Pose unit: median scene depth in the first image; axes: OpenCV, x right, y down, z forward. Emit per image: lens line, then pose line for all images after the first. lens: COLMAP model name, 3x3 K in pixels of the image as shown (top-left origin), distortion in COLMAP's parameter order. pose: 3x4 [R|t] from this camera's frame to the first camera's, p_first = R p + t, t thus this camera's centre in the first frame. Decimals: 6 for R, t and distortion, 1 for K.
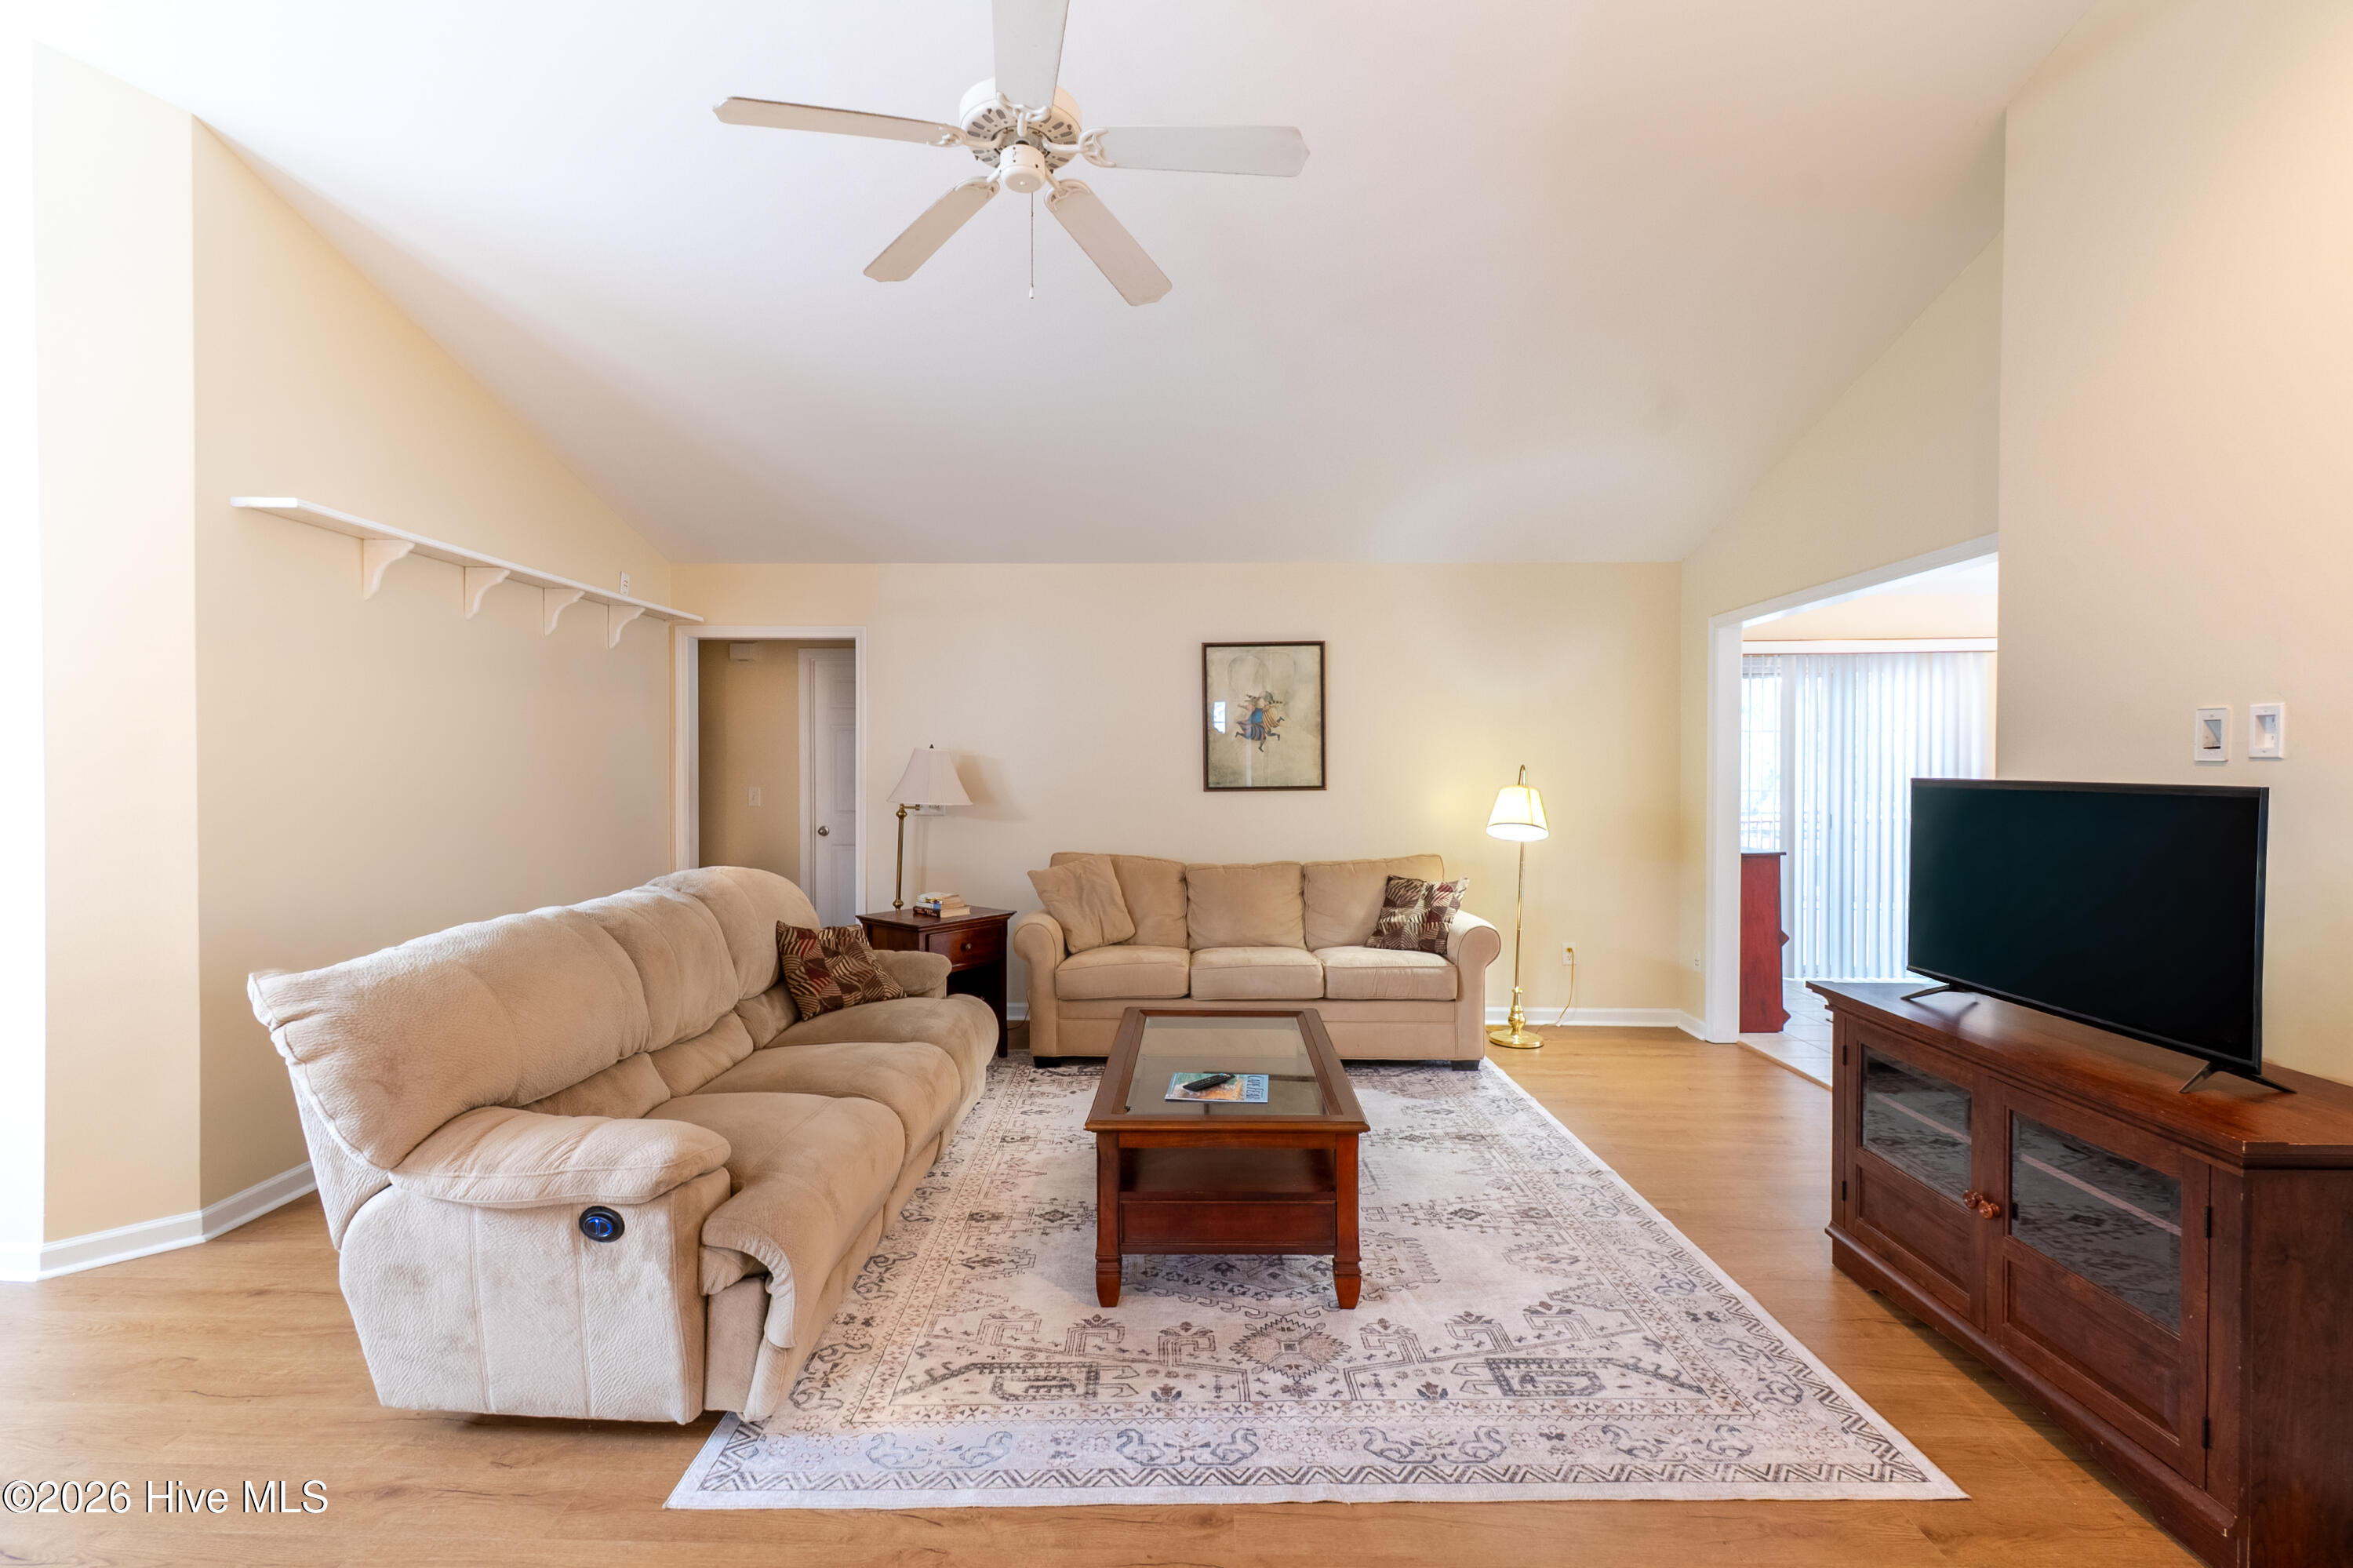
lens RADIAL K [[1025.6, 0, 1177.9], [0, 1025.6, 775.7], [0, 0, 1]] dist [0.016400, -0.009571]
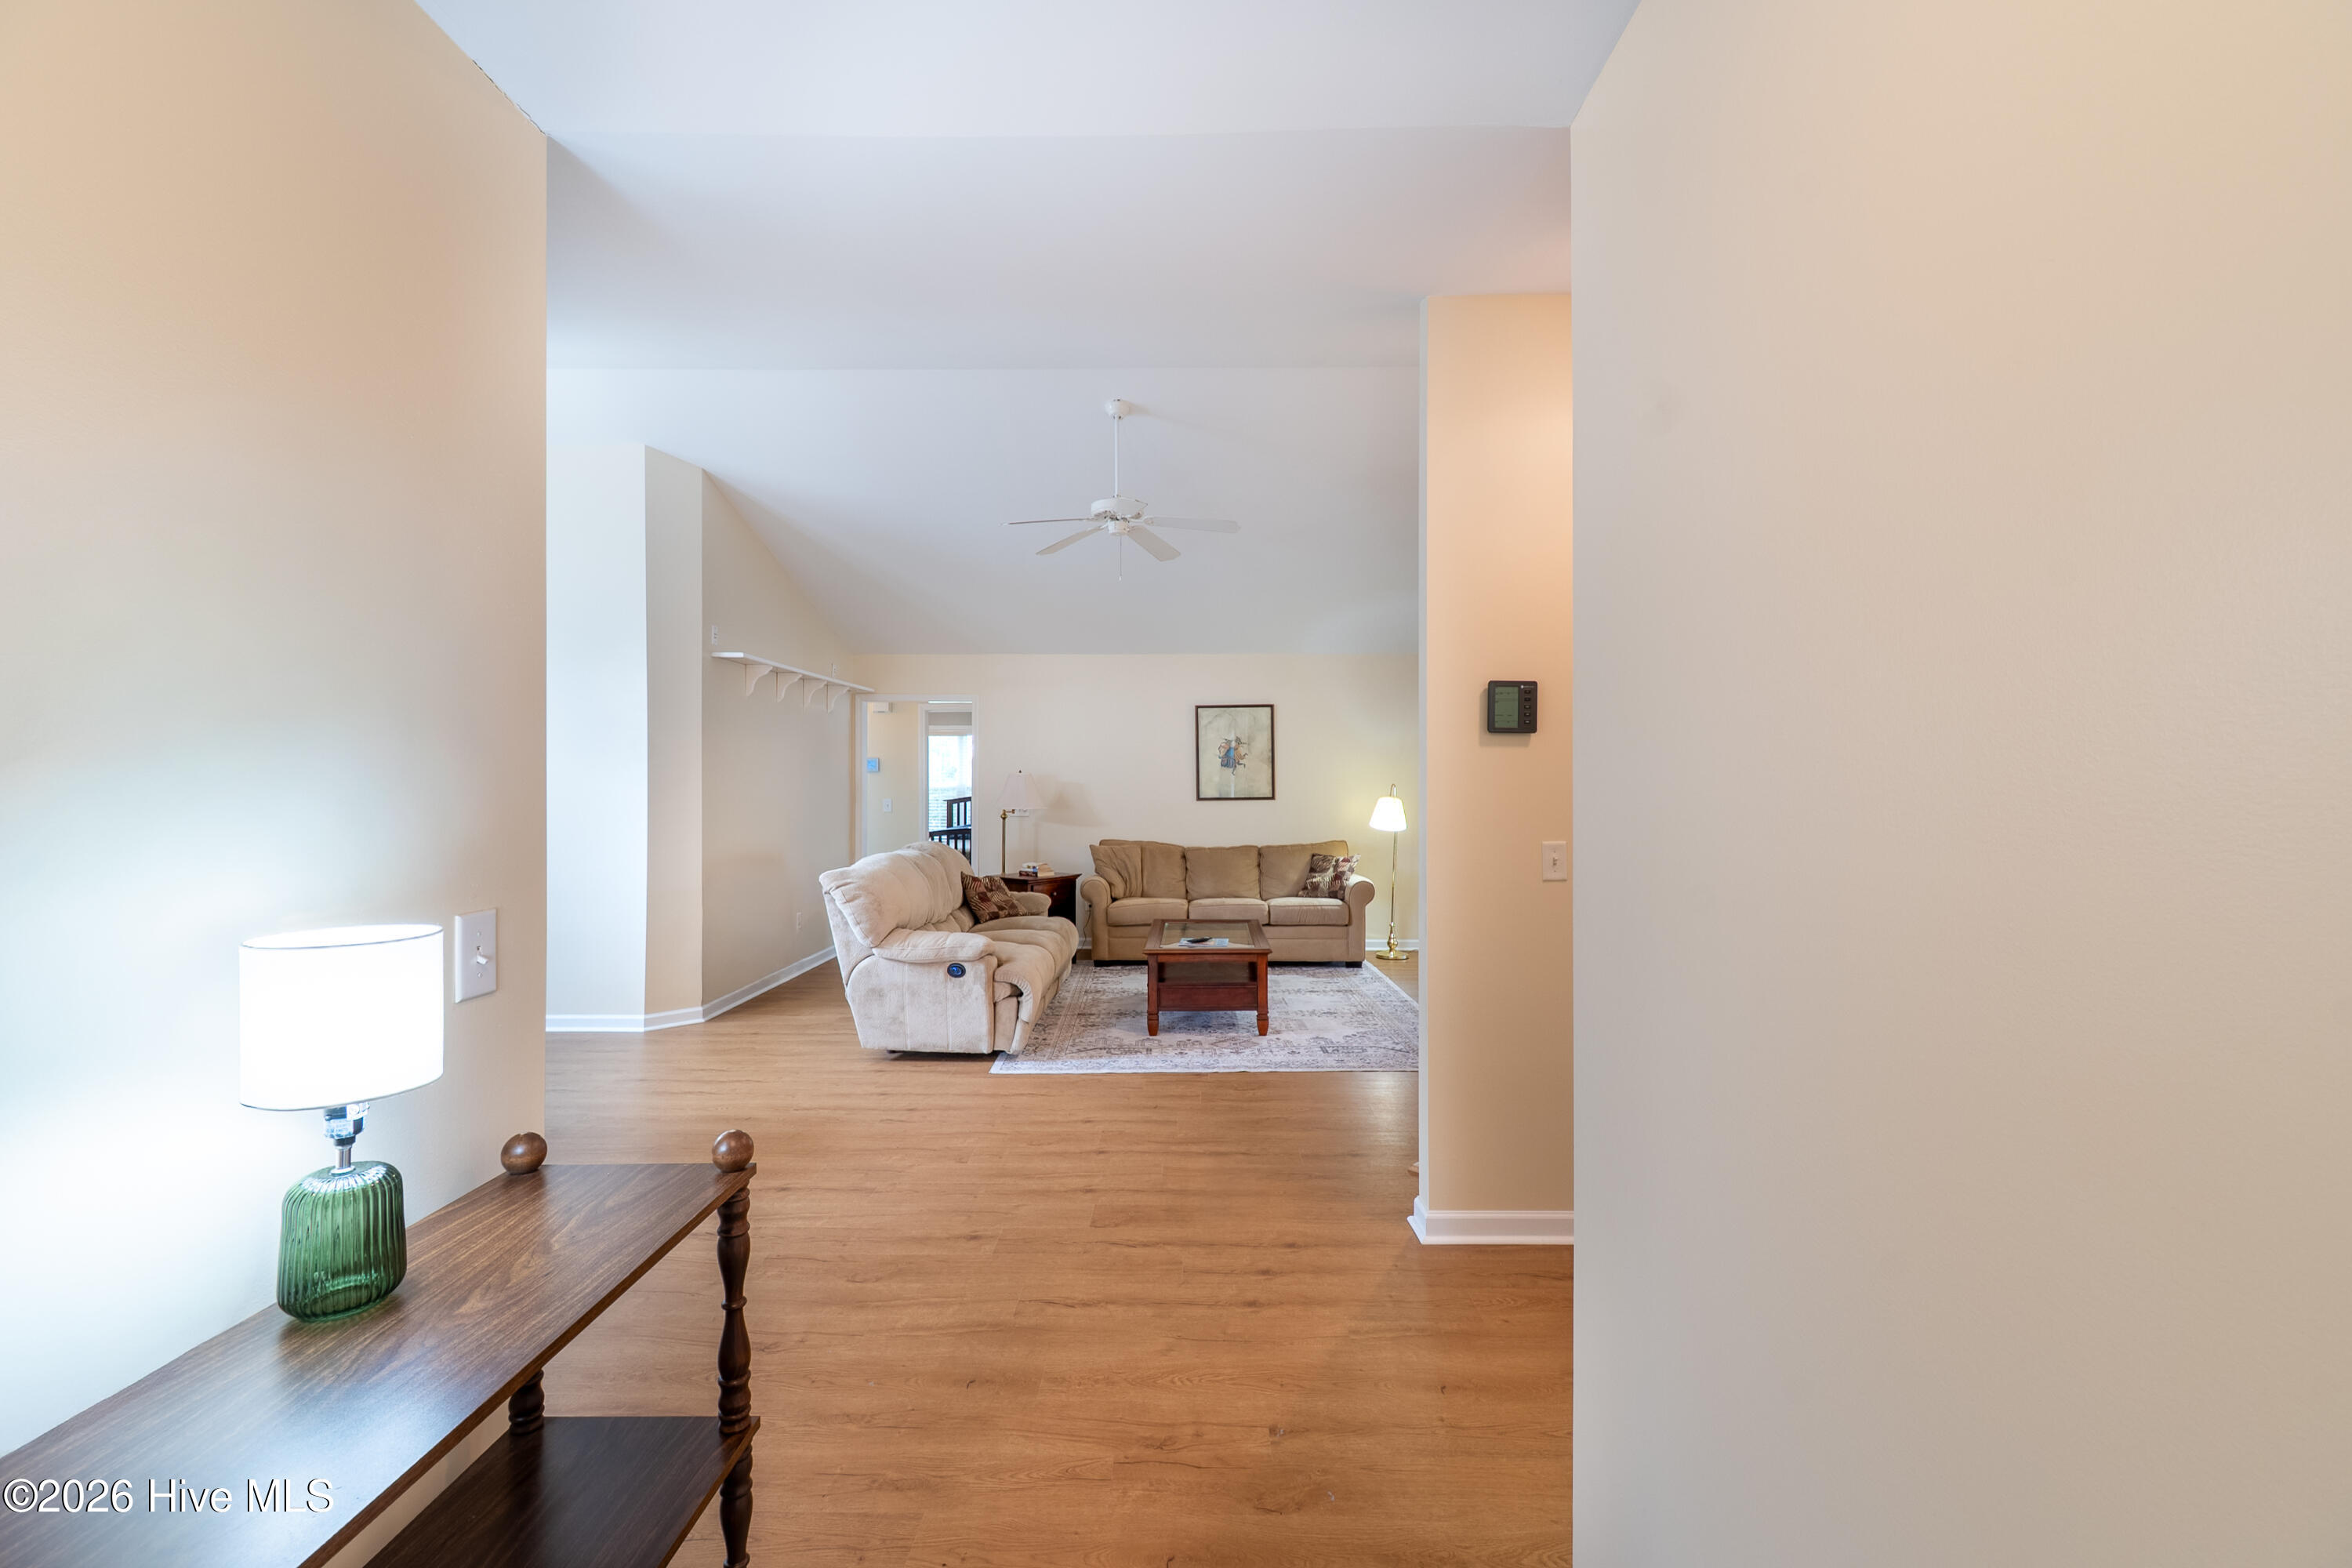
lens RADIAL K [[1025.2, 0, 1177.4], [0, 1025.2, 775.7], [0, 0, 1]] dist [0.016400, -0.009571]
pose [[0.999975, -0.001271, 0.006973, -0.021360], [0.001371, 0.999896, -0.014323, -0.000833], [-0.006954, 0.014332, 0.999873, -0.825391]]
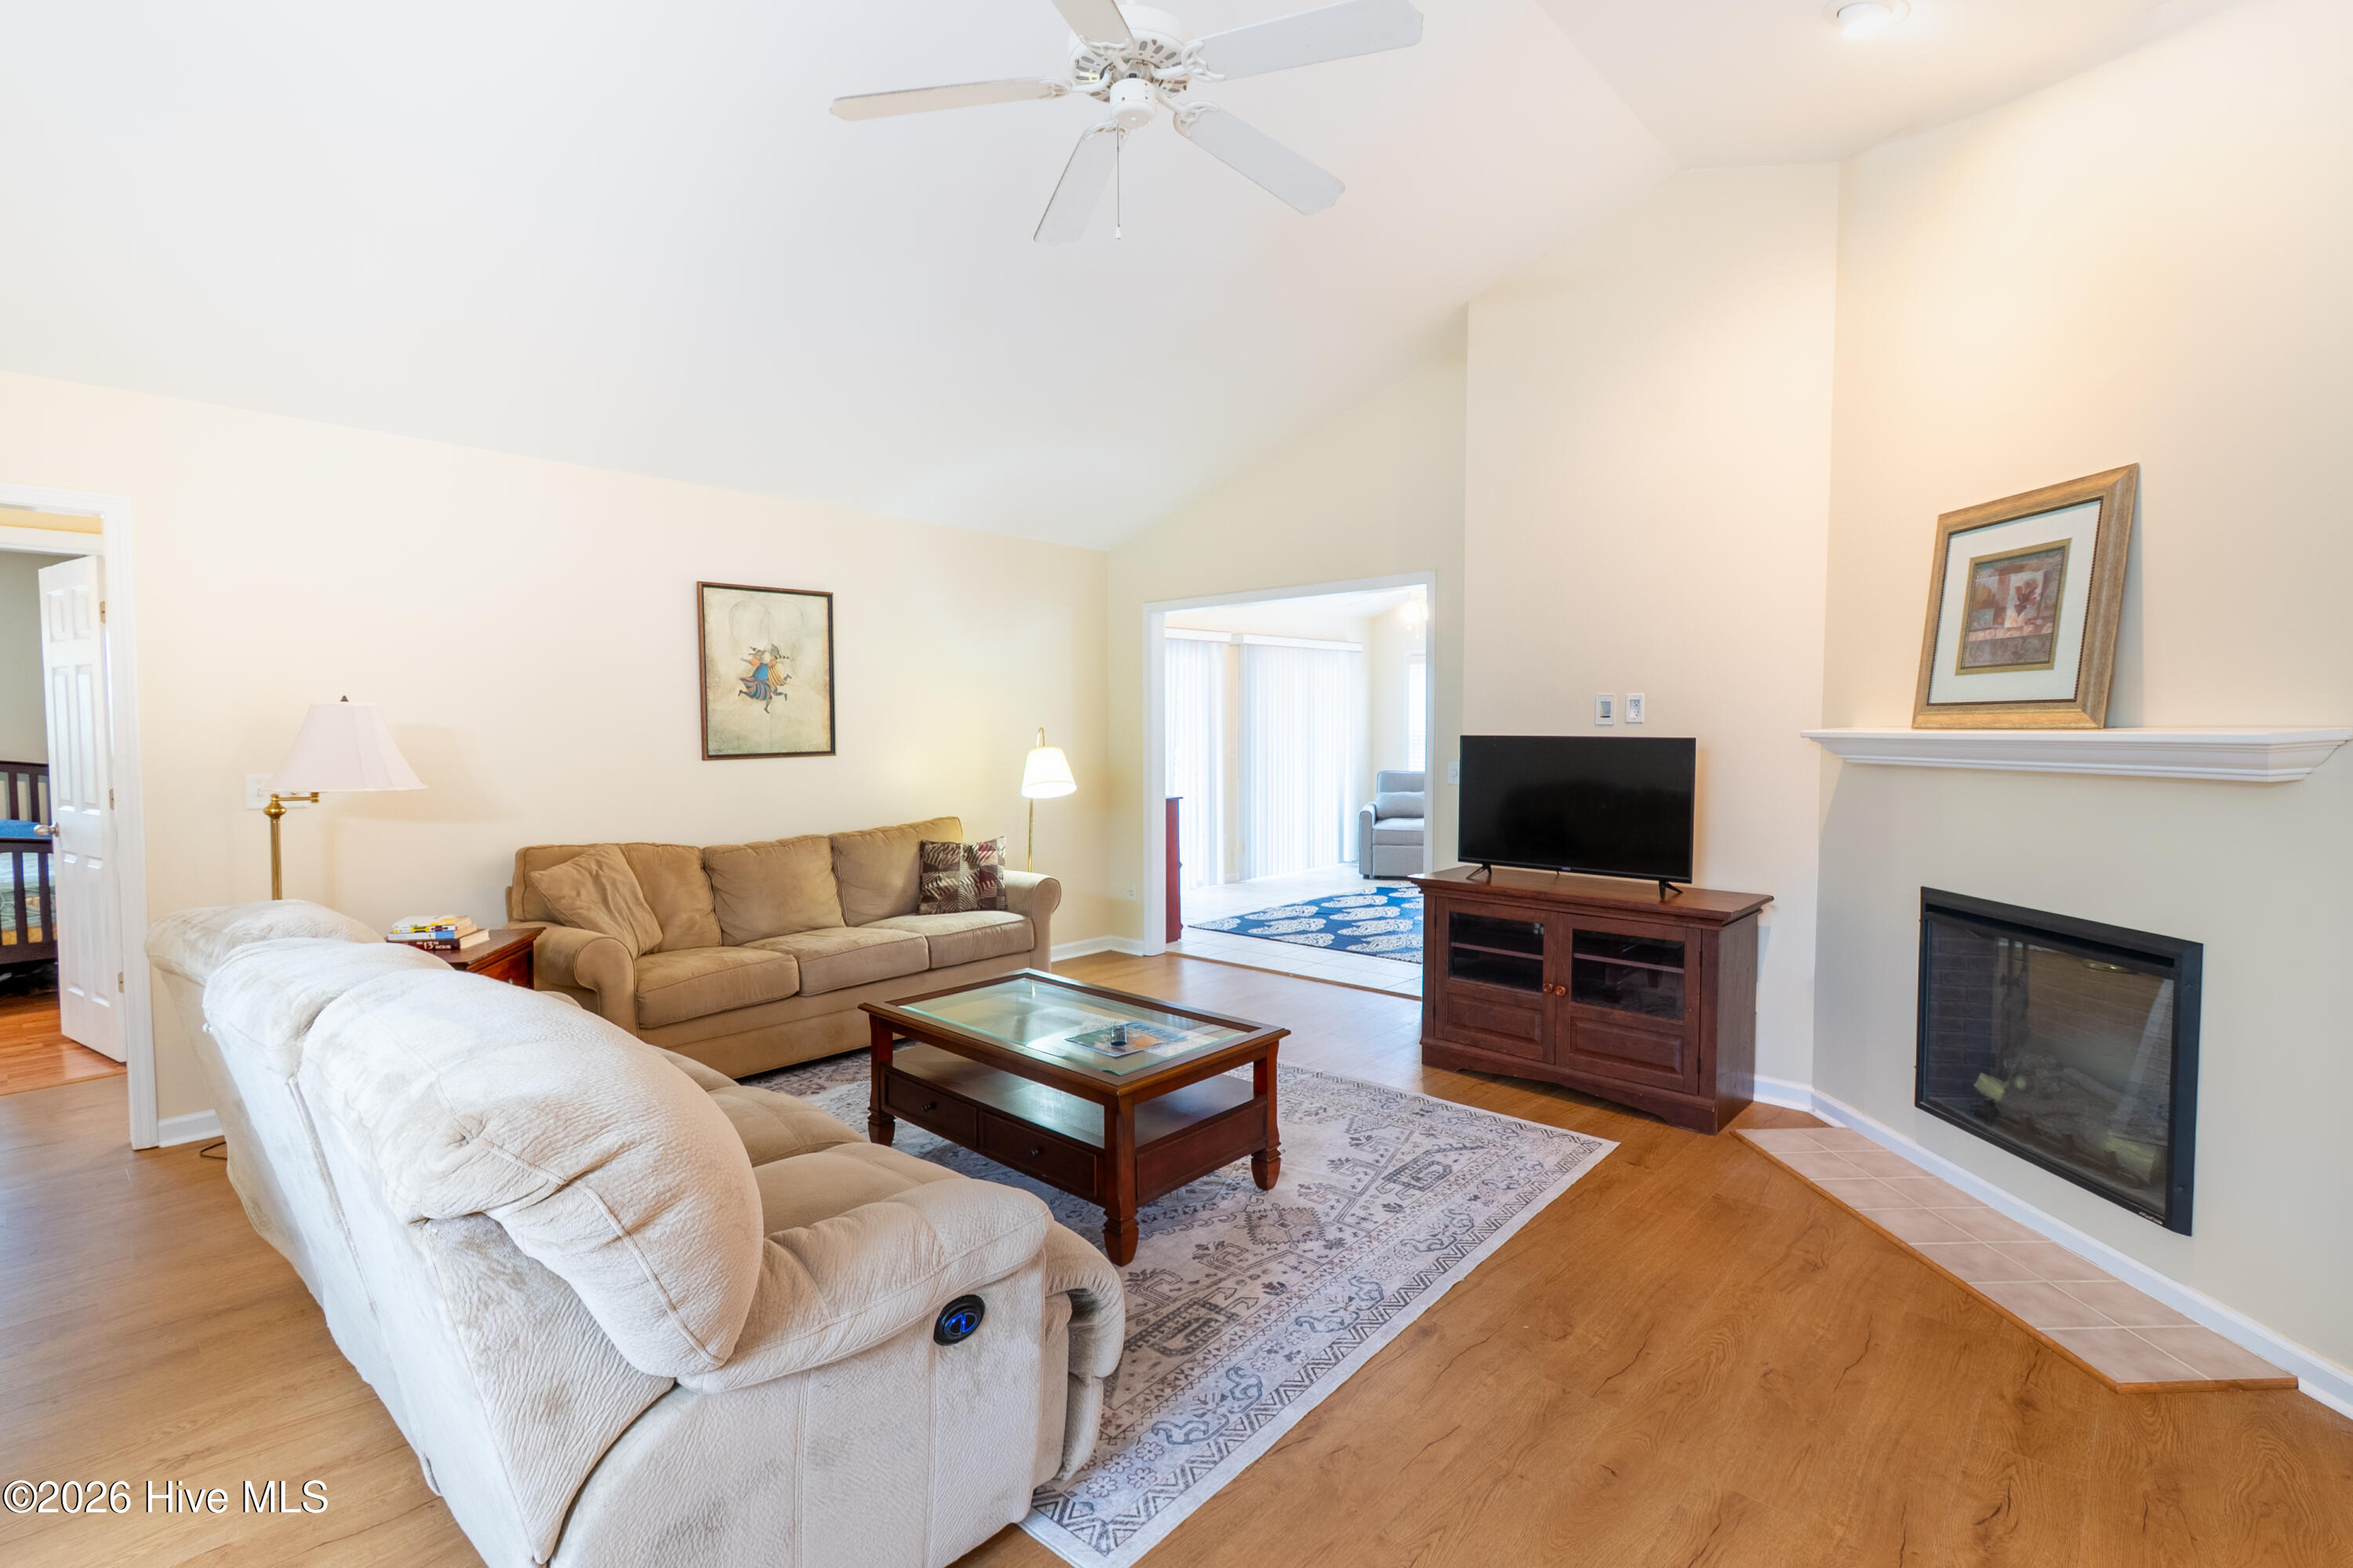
lens RADIAL K [[1085.2, 0, 1178.9], [0, 1085.2, 780.3], [0, 0, 1]] dist [0.000031, -0.000052]
pose [[0.658831, -0.038611, 0.751299, -0.575971], [0.010377, 0.999053, 0.042244, -0.002558], [-0.752219, -0.020035, 0.658608, 0.188847]]
